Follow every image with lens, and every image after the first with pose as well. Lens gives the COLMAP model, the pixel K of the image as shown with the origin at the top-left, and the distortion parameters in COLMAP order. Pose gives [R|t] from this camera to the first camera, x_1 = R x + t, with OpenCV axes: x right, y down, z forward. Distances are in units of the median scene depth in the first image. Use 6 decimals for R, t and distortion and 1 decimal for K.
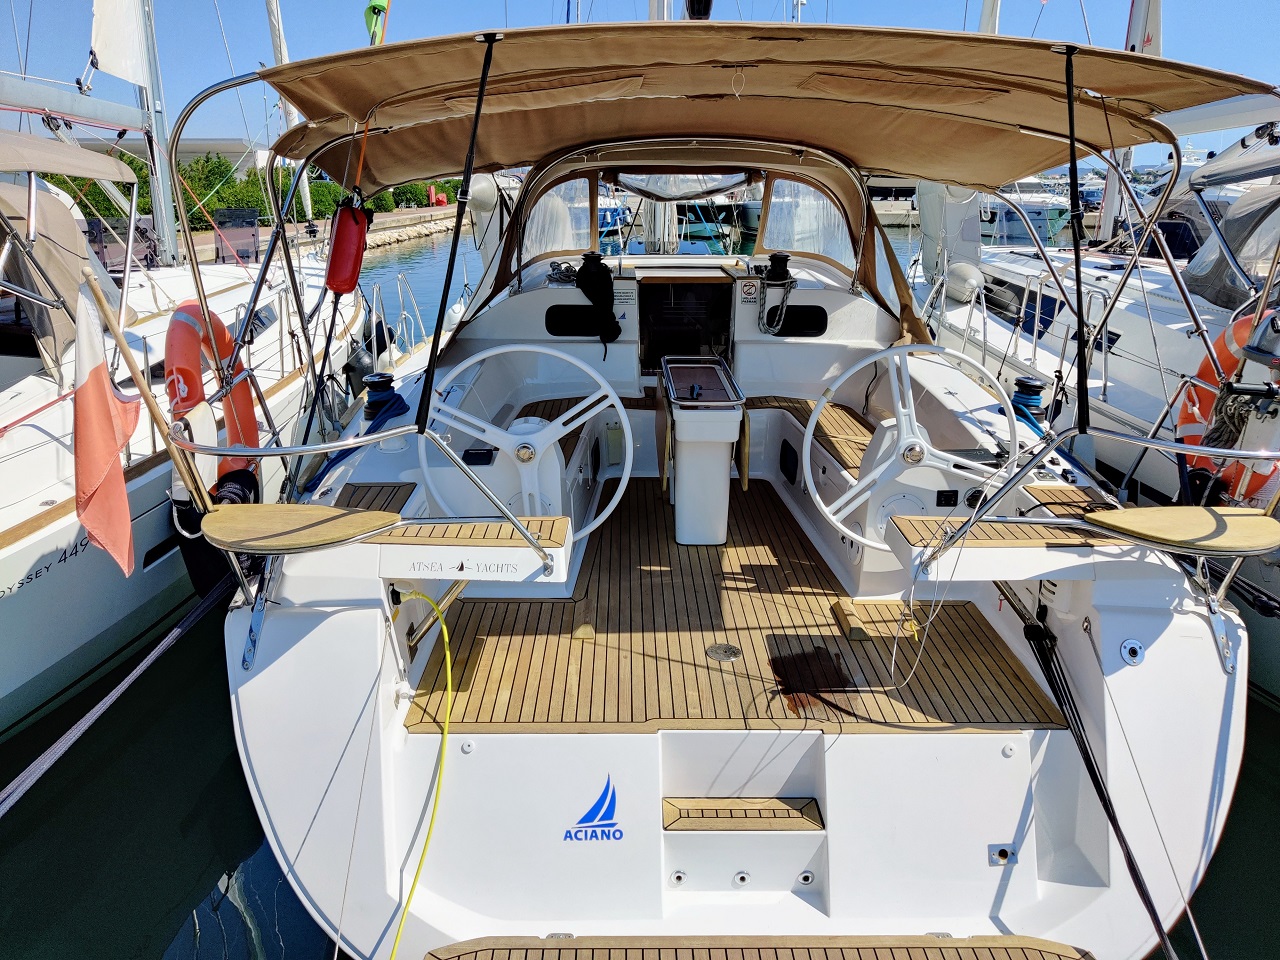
lens RADIAL K [[977.1, 0, 643.5], [0, 977.1, 454.9], [0, 0, 1]] dist [0.017909, -0.026007]
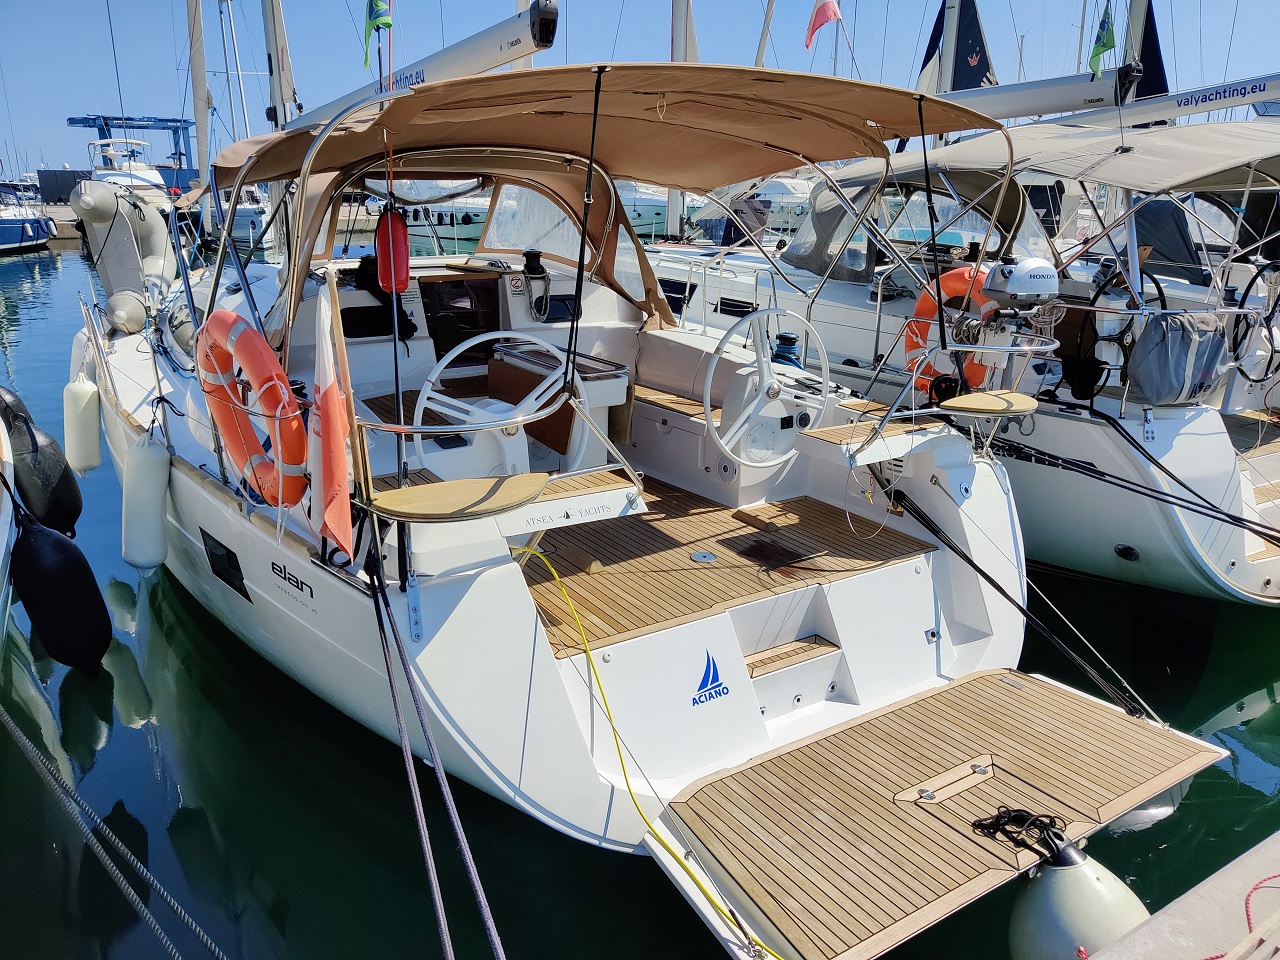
lens RADIAL K [[977.1, 0, 648.6], [0, 977.1, 478.6], [0, 0, 1]] dist [0.017909, -0.026007]
pose [[0.844091, -0.157752, 0.512469, -0.582644], [0.148942, 0.987112, 0.058538, 0.014558], [-0.515099, 0.026917, 0.856708, -0.053969]]
